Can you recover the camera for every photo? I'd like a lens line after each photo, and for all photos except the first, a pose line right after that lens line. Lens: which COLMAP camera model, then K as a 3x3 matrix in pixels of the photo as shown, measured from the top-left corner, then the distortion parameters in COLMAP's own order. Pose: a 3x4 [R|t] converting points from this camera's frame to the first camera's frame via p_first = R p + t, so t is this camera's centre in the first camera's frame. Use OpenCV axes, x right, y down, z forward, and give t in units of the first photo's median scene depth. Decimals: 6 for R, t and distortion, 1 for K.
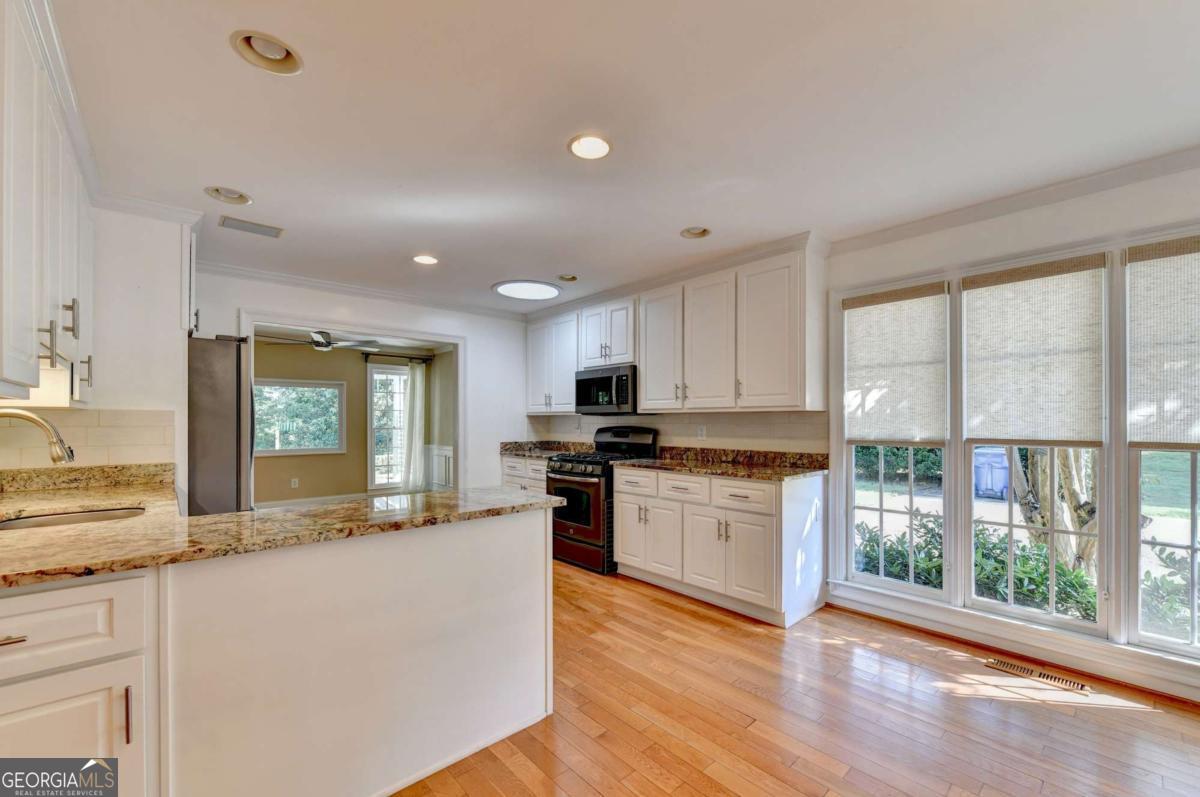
lens RADIAL K [[486.5, 0, 604.0], [0, 486.5, 421.7], [0, 0, 1]] dist [-0.003813, -0.000160]
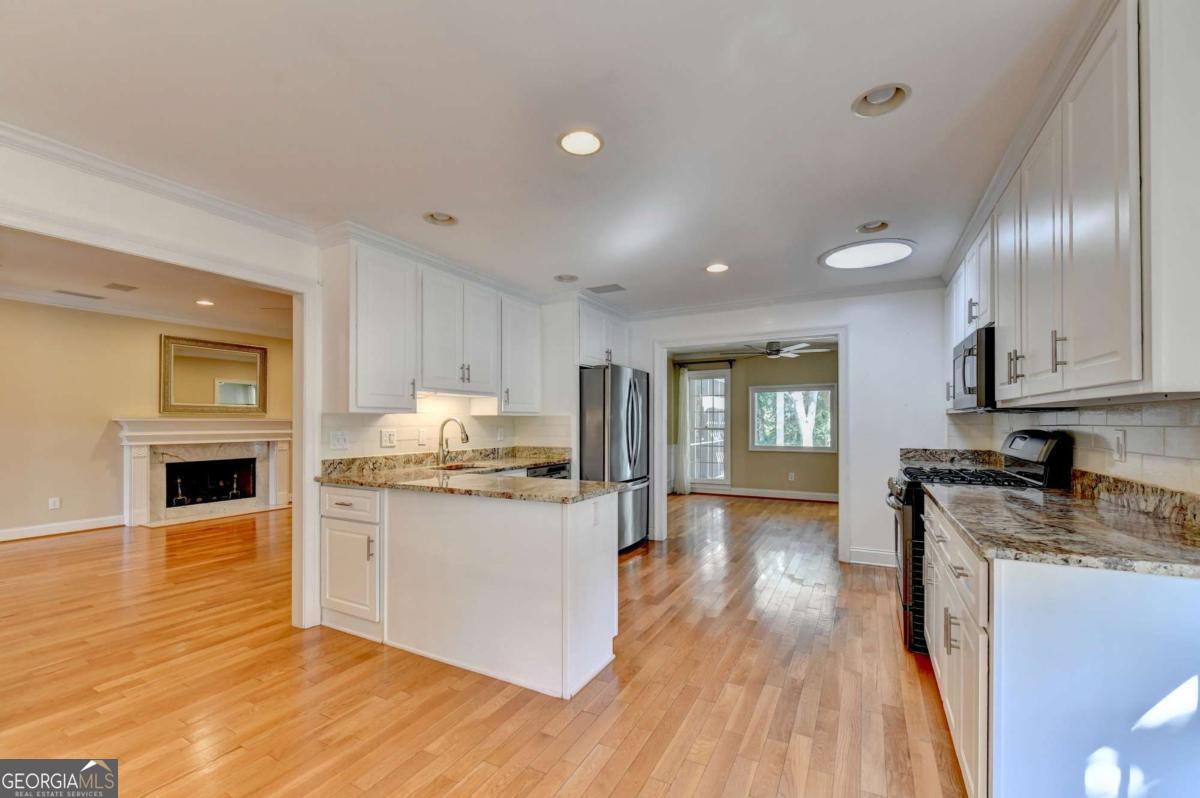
lens RADIAL K [[486.5, 0, 615.7], [0, 486.5, 420.1], [0, 0, 1]] dist [-0.003813, -0.000160]
pose [[0.350082, -0.004114, -0.936710, 0.640457], [0.000997, 0.999991, -0.004020, -0.000802], [0.936718, 0.000473, 0.350083, 0.508639]]
